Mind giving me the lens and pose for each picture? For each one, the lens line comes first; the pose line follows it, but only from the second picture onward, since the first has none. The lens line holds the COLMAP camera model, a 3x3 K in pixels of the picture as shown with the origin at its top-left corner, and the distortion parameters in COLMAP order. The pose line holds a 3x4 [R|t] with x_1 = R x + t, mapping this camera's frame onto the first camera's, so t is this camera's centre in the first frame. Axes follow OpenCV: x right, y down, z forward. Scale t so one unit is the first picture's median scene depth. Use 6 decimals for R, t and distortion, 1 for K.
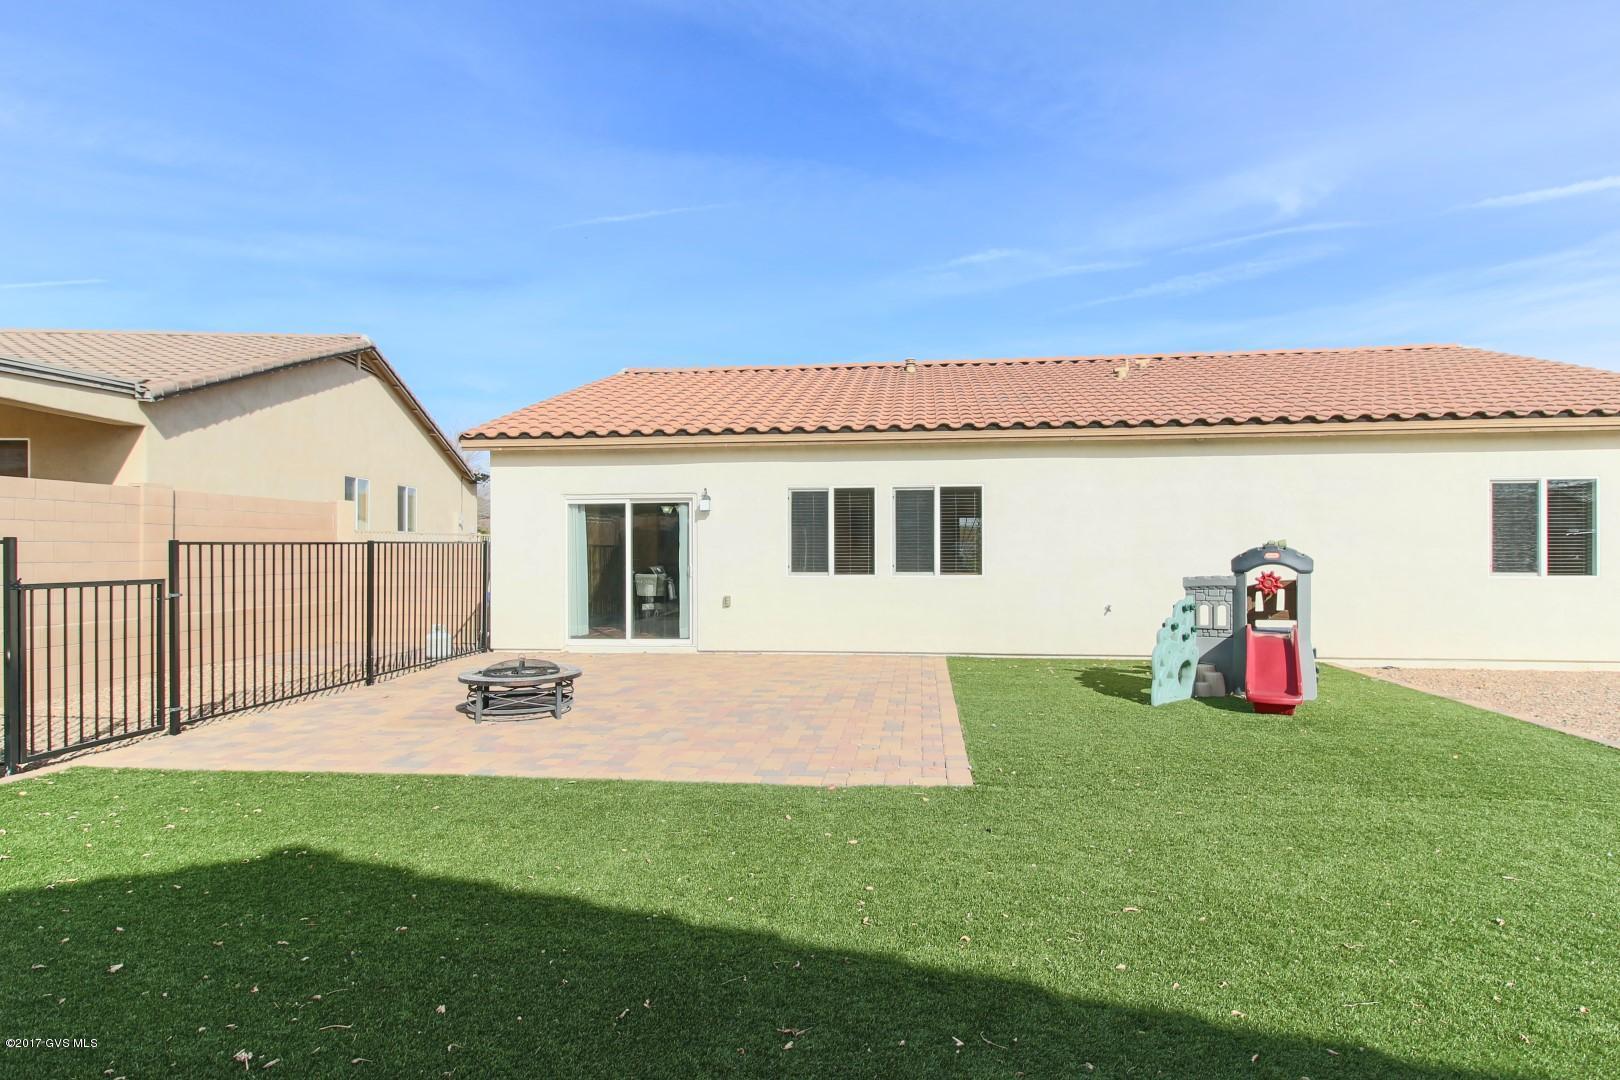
lens RADIAL K [[894.5, 0, 806.4], [0, 894.5, 552.2], [0, 0, 1]] dist [0.027435, -0.017196]
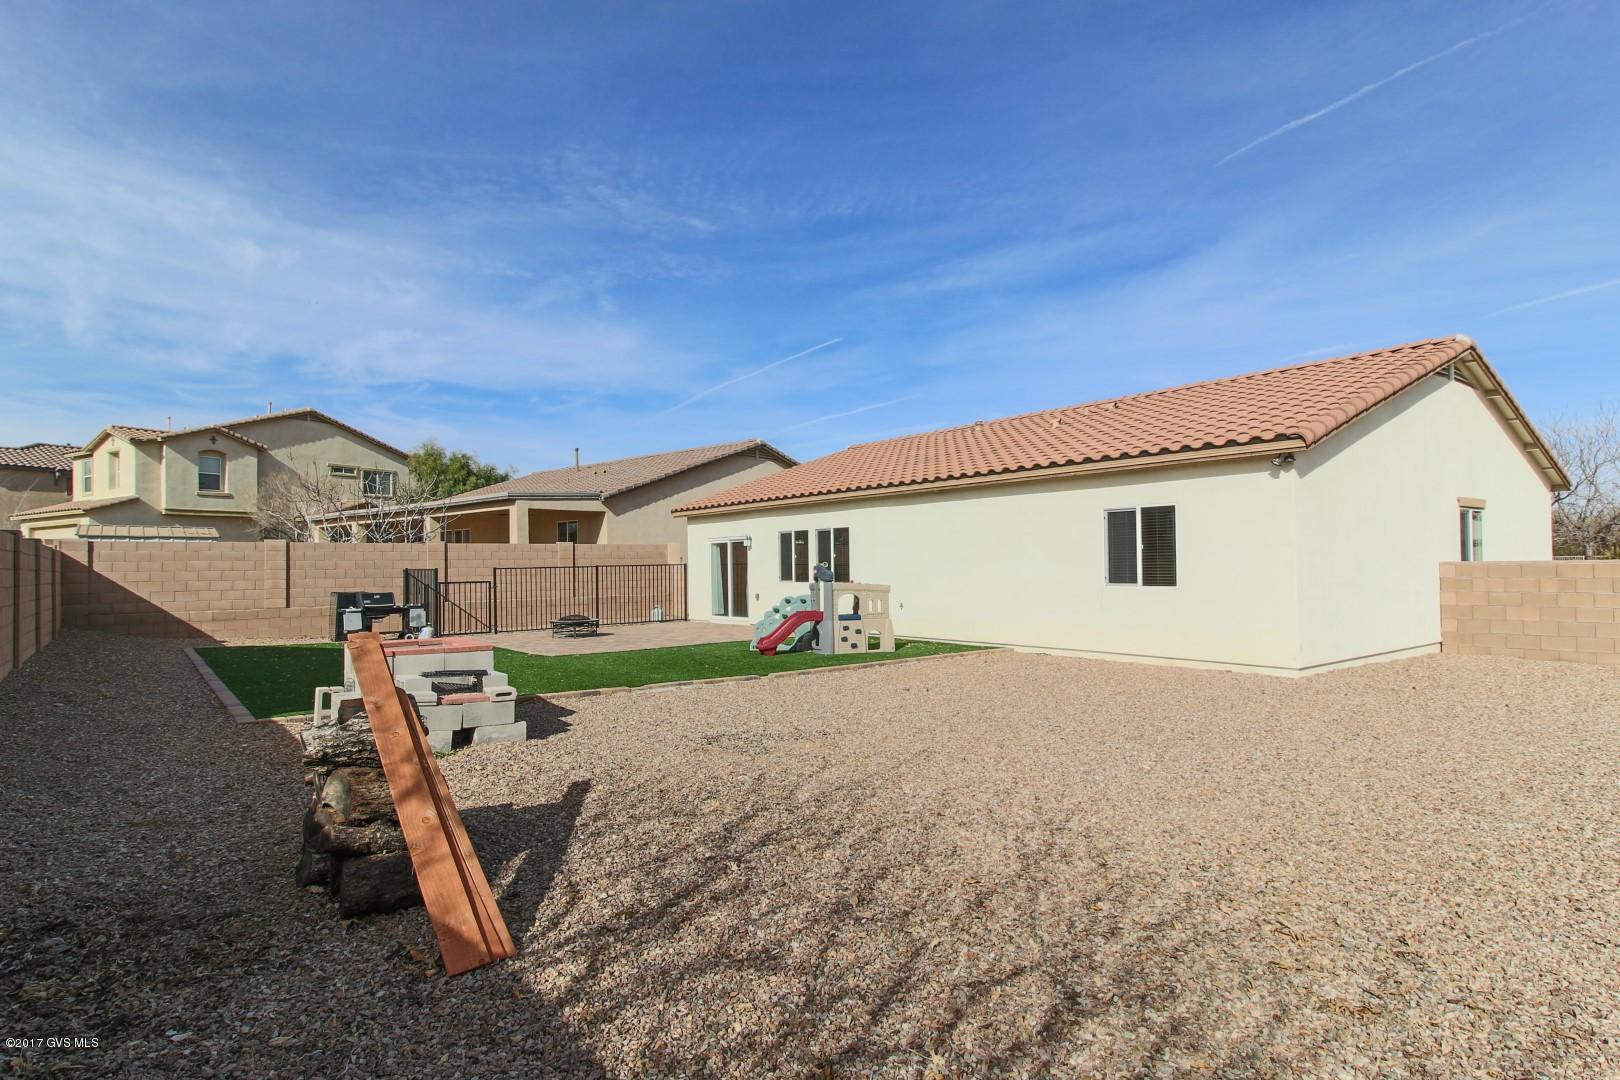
lens RADIAL K [[894.5, 0, 758.4], [0, 894.5, 551.1], [0, 0, 1]] dist [0.027435, -0.017196]
pose [[0.667147, -0.019639, -0.744667, 1.241336], [0.008532, 0.999788, -0.018723, -0.003030], [0.744877, 0.006138, 0.667173, -0.175524]]
